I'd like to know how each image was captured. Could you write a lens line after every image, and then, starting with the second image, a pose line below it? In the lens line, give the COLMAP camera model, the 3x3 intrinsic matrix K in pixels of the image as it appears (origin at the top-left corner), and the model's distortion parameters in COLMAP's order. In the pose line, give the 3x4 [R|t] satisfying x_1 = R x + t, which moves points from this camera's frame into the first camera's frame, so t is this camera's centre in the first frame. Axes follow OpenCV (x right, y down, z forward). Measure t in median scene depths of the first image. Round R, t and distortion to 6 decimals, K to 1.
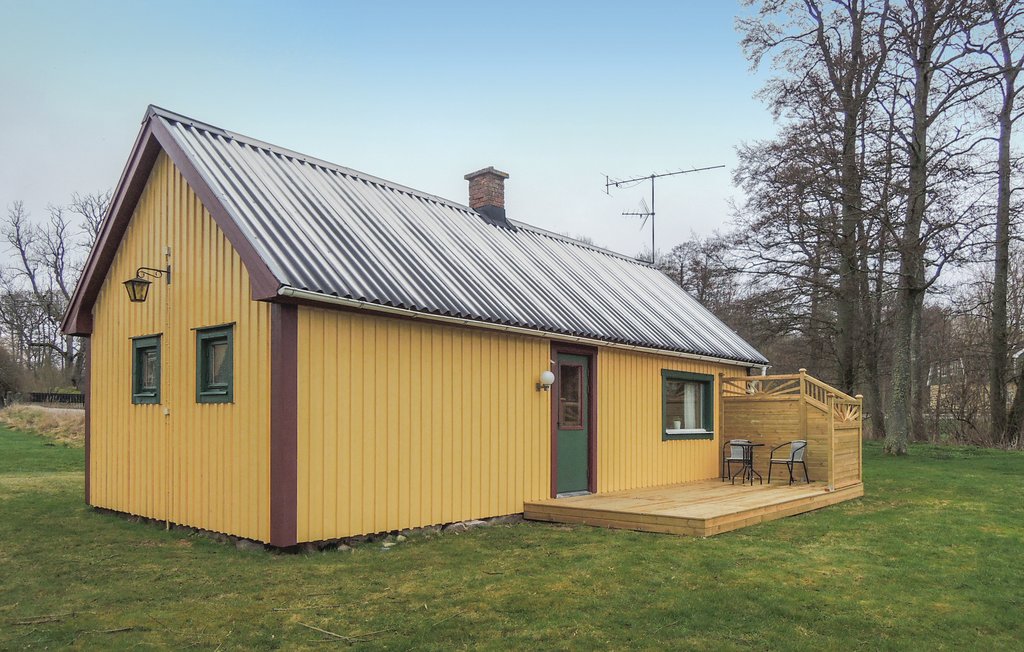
lens RADIAL K [[788.6, 0, 516.3], [0, 788.6, 281.9], [0, 0, 1]] dist [-0.049991, -0.002254]
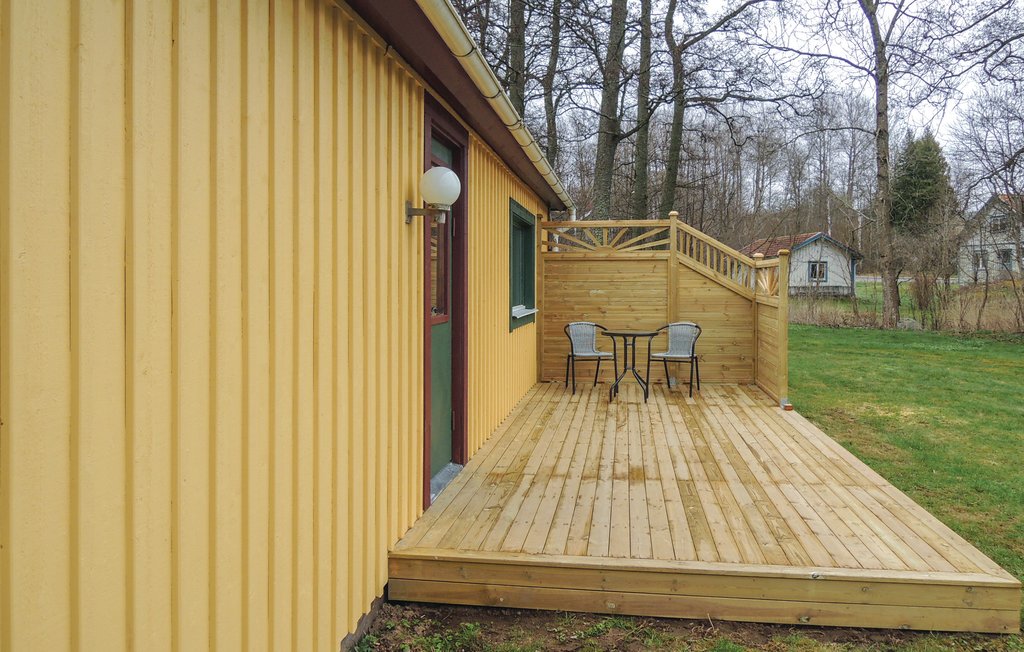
lens RADIAL K [[788.6, 0, 516.3], [0, 788.6, 281.9], [0, 0, 1]] dist [-0.049991, -0.002254]
pose [[0.852379, -0.008111, 0.522862, -0.085252], [-0.084219, 0.984697, 0.152571, 0.080201], [-0.516099, -0.174084, 0.838652, 0.515031]]
